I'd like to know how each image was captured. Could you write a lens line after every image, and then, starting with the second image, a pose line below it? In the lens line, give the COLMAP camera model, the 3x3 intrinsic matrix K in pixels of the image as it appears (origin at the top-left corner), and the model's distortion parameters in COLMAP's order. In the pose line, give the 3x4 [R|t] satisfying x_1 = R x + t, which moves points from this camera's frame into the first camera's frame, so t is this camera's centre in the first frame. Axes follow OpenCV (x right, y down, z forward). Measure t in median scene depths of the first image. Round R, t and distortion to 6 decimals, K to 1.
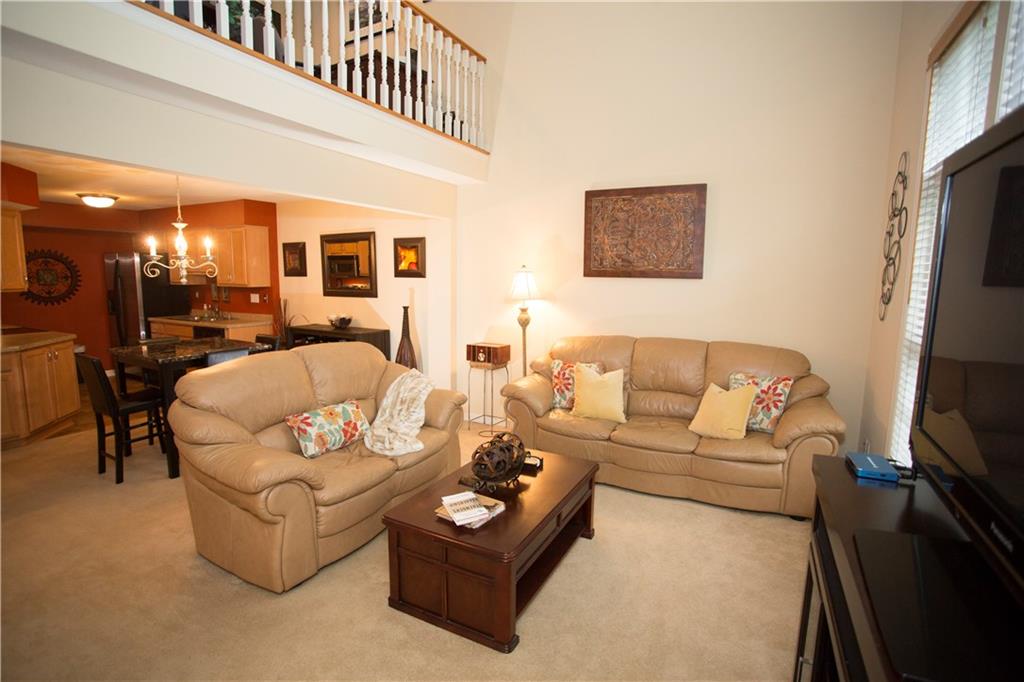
lens RADIAL K [[494.8, 0, 512.0], [0, 494.8, 341.0], [0, 0, 1]] dist [-0.073659, 0.033746]
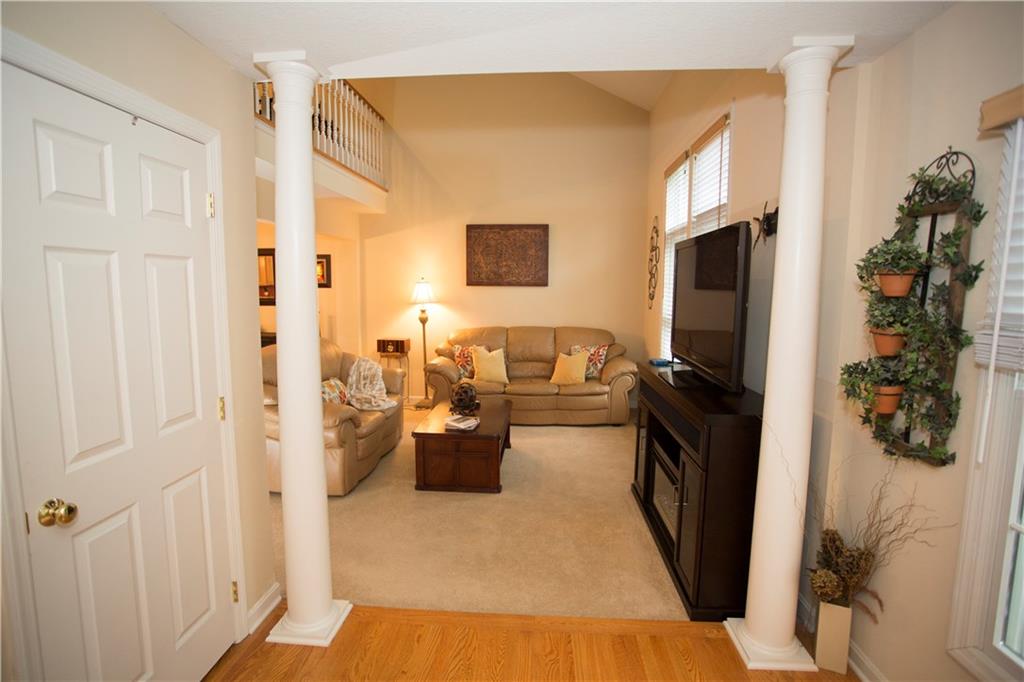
lens RADIAL K [[494.8, 0, 512.0], [0, 494.8, 341.0], [0, 0, 1]] dist [-0.073659, 0.033746]
pose [[0.916912, -0.050555, 0.395874, -0.344258], [0.056533, 0.998395, -0.003440, 0.043190], [-0.395065, 0.025534, 0.918298, -0.378224]]
